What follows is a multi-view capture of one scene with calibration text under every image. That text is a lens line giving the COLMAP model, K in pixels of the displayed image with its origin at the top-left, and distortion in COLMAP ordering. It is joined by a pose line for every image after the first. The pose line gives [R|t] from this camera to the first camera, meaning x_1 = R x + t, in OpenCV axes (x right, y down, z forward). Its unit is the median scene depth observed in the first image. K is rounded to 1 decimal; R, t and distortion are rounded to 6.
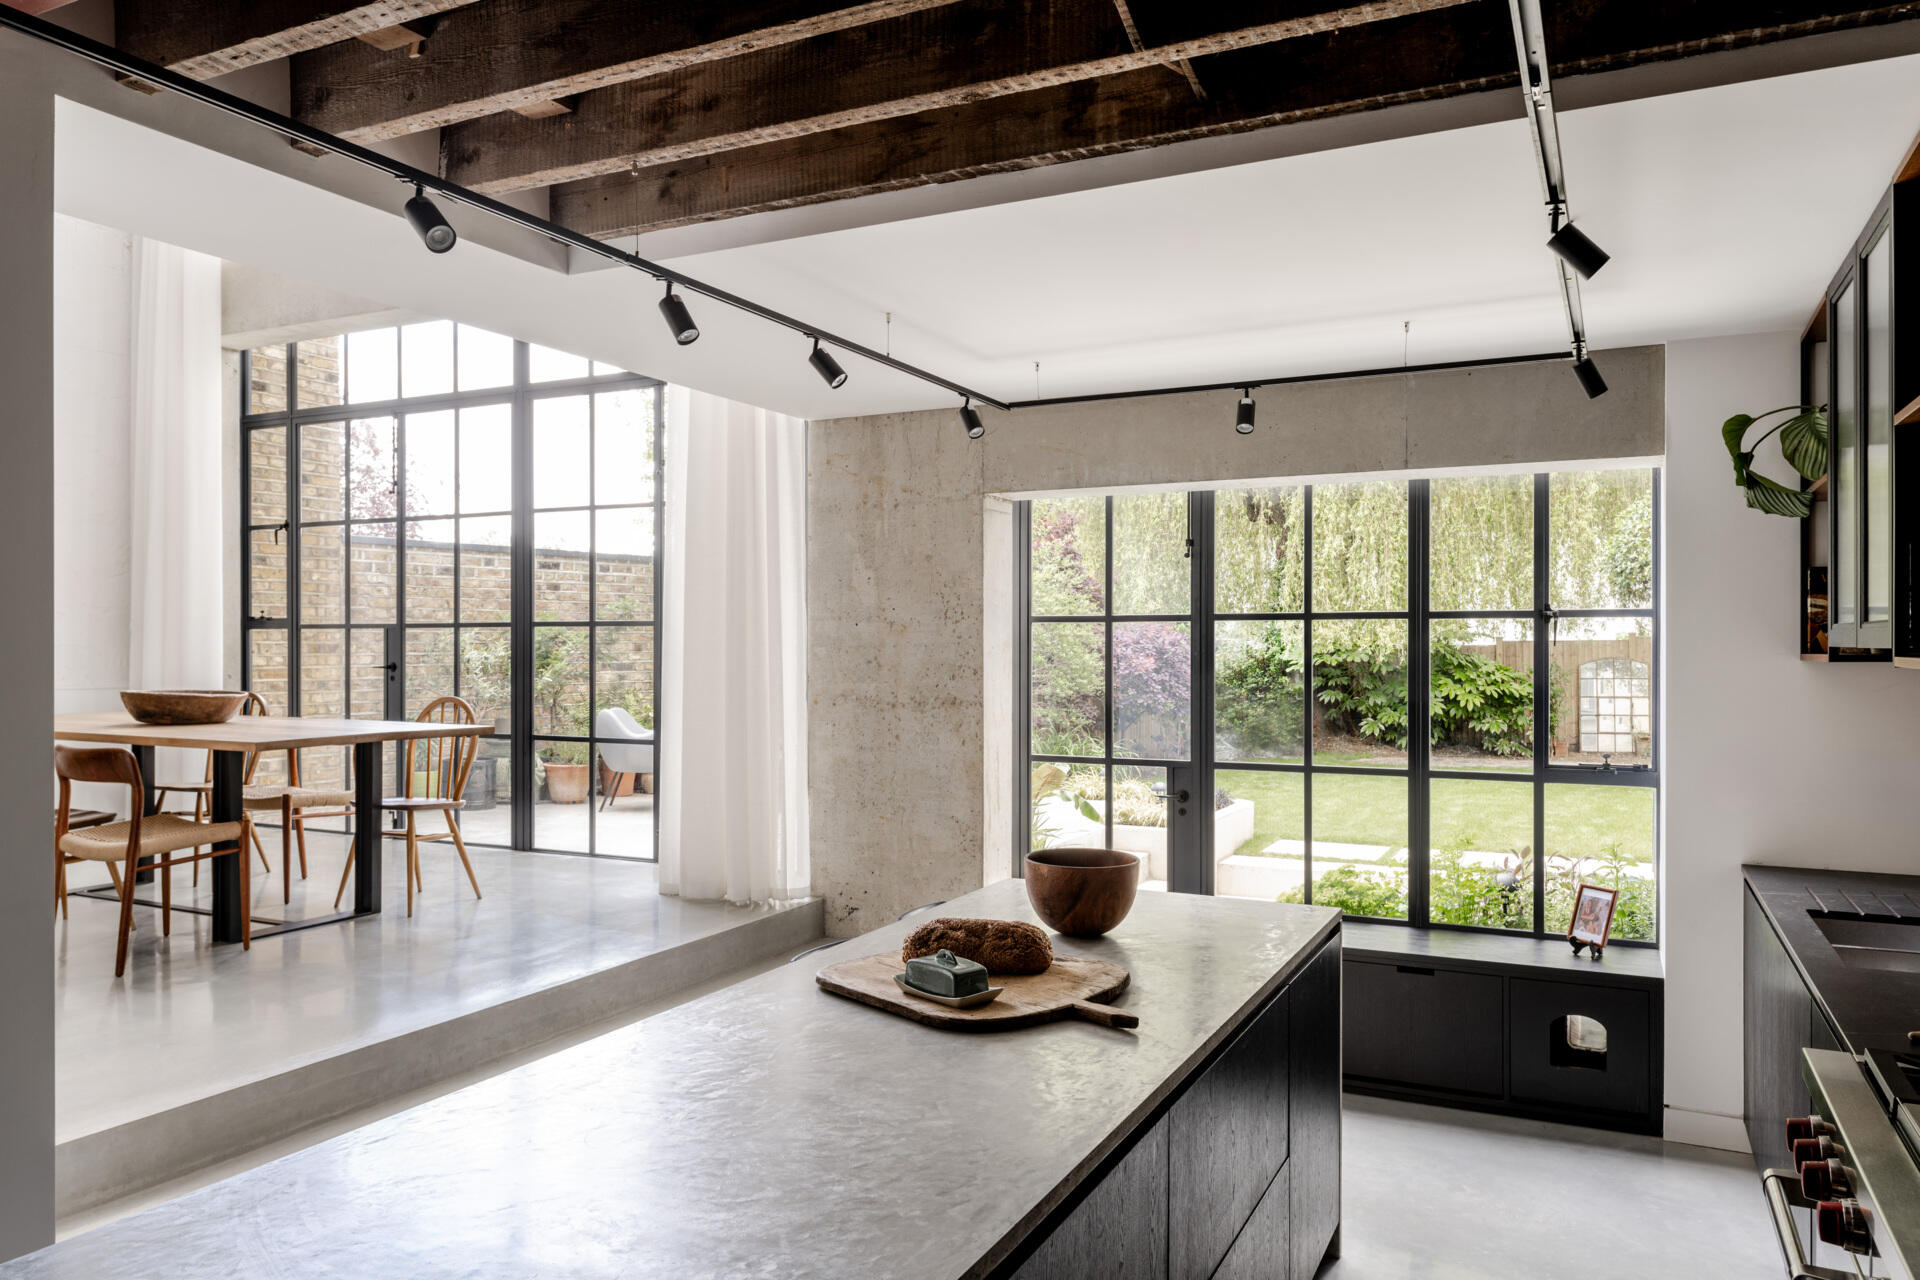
lens RADIAL K [[1302.4, 0, 963.2], [0, 1302.4, 655.8], [0, 0, 1]] dist [0.003831, -0.009453]
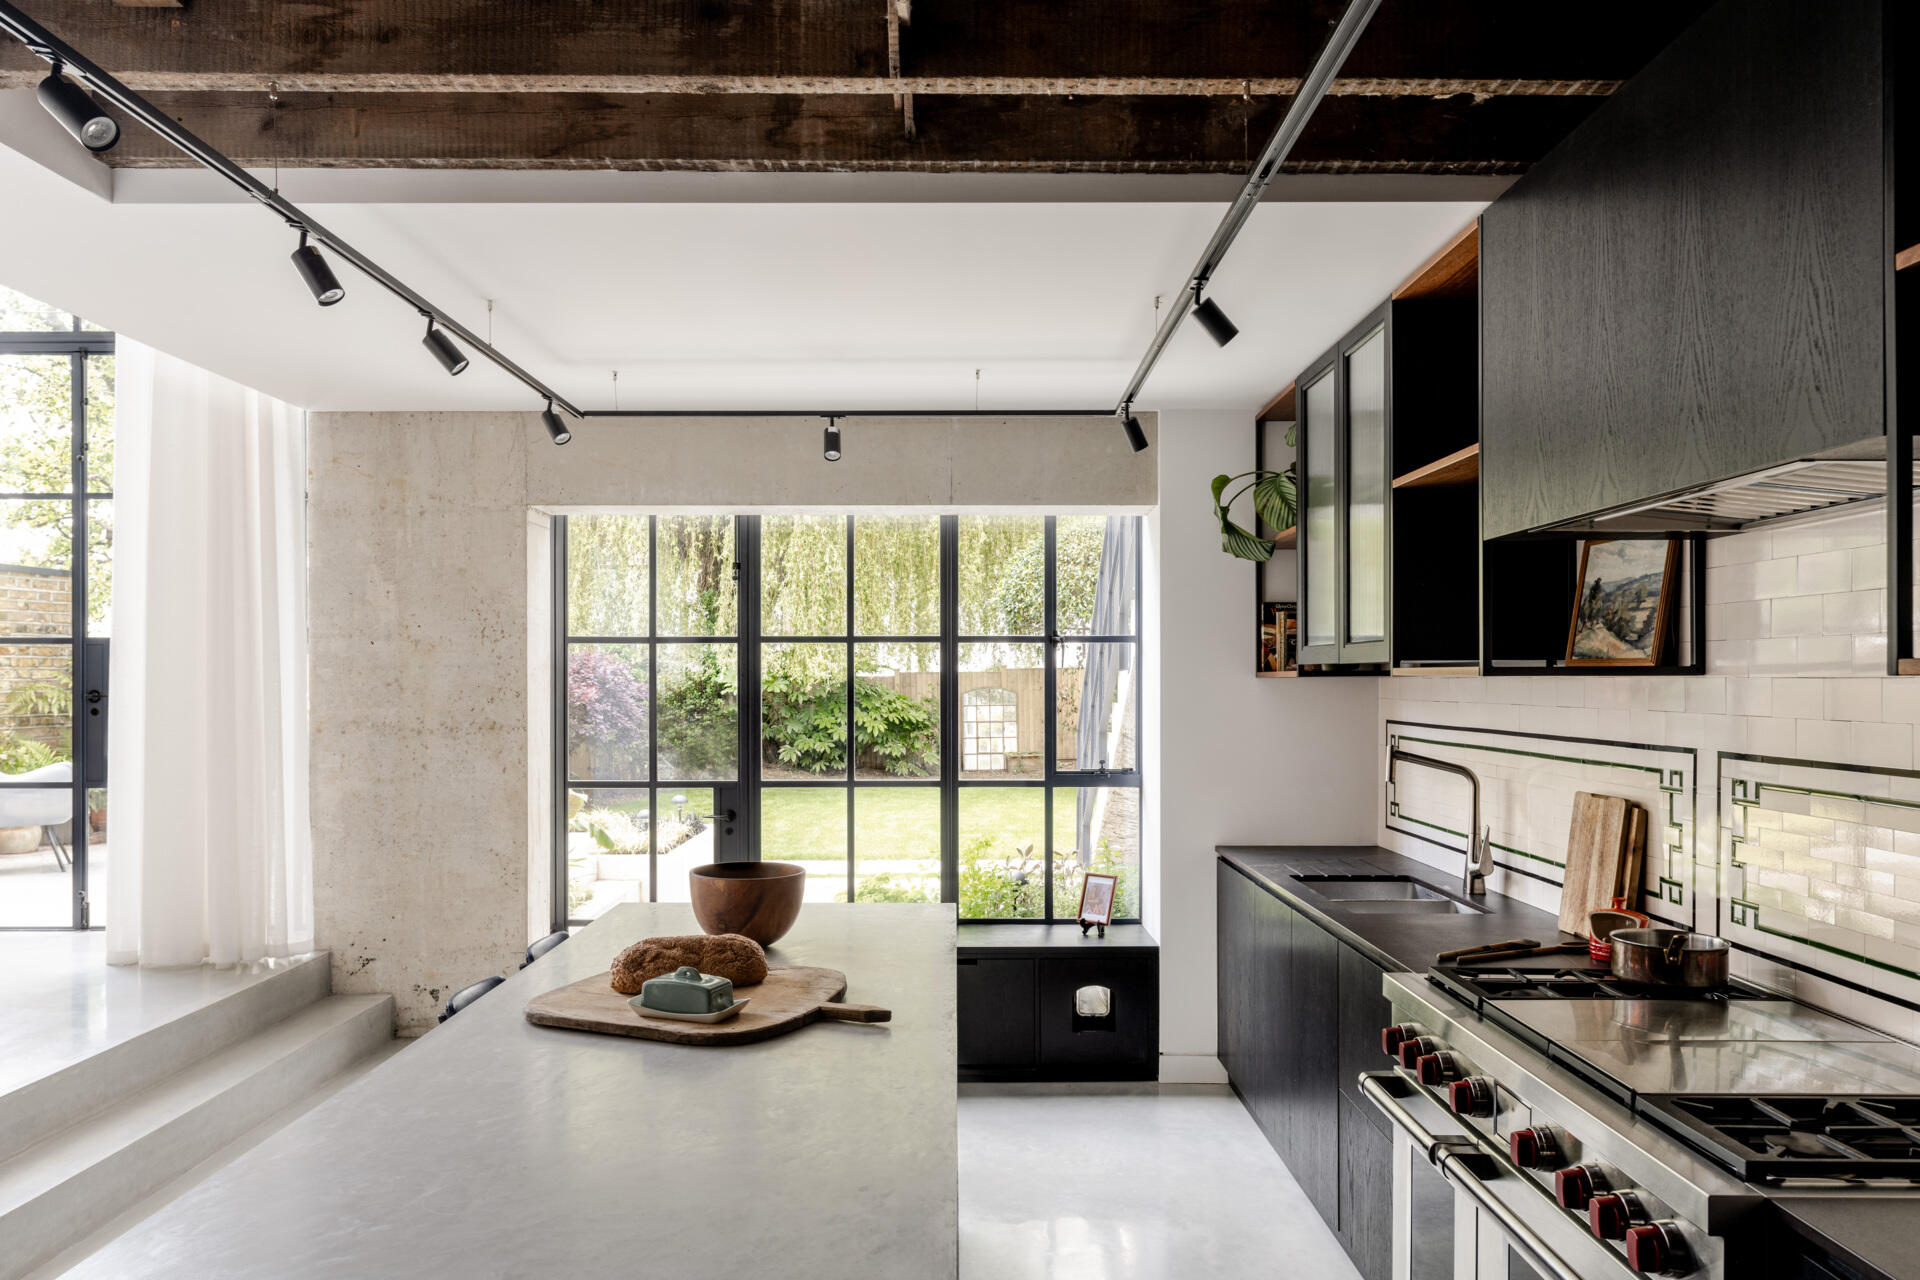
lens RADIAL K [[1302.4, 0, 886.5], [0, 1302.4, 696.6], [0, 0, 1]] dist [0.003831, -0.009453]
pose [[0.896028, -0.005565, 0.443963, -0.188789], [0.004993, 0.999985, 0.002457, 0.014478], [-0.443969, 0.000015, 0.896042, 0.042137]]
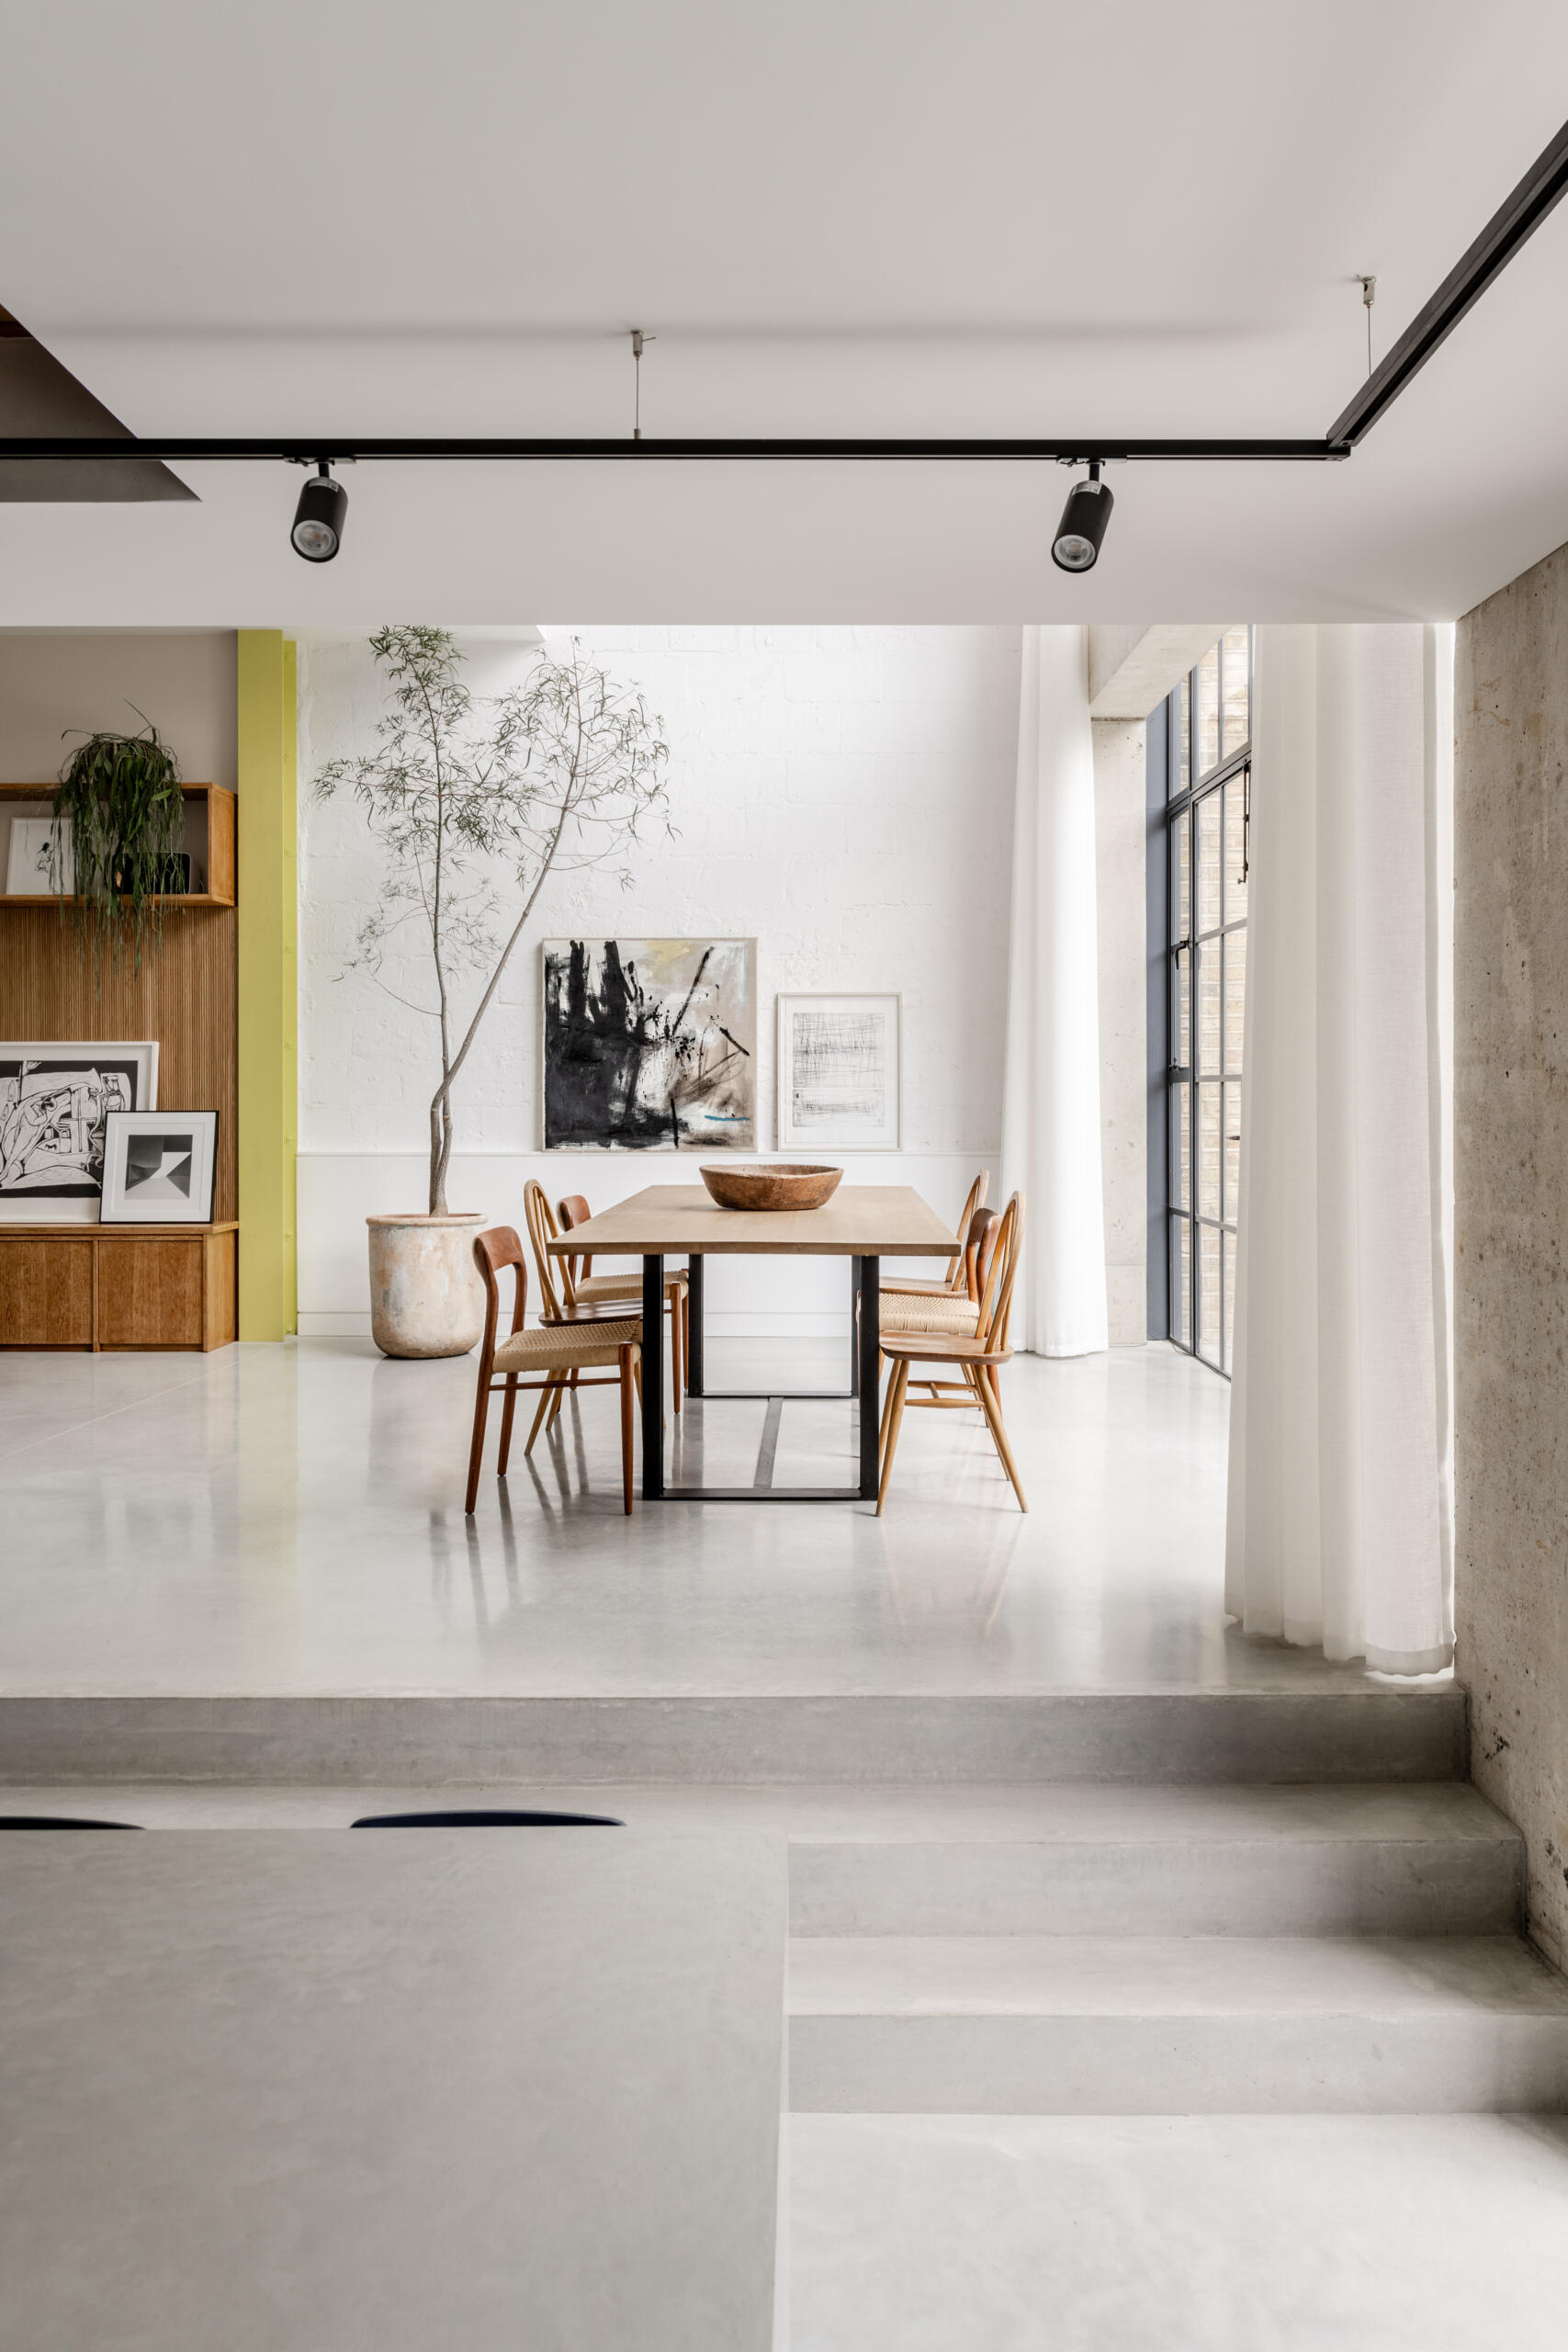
lens RADIAL K [[1664.8, 0, 833.0], [0, 1664.8, 1111.5], [0, 0, 1]] dist [0.007443, 0.002247]
pose [[0.452726, 0.009721, -0.891597, 0.350753], [-0.008669, 0.999941, 0.006501, -0.015785], [0.891608, 0.004787, 0.452783, 0.645387]]
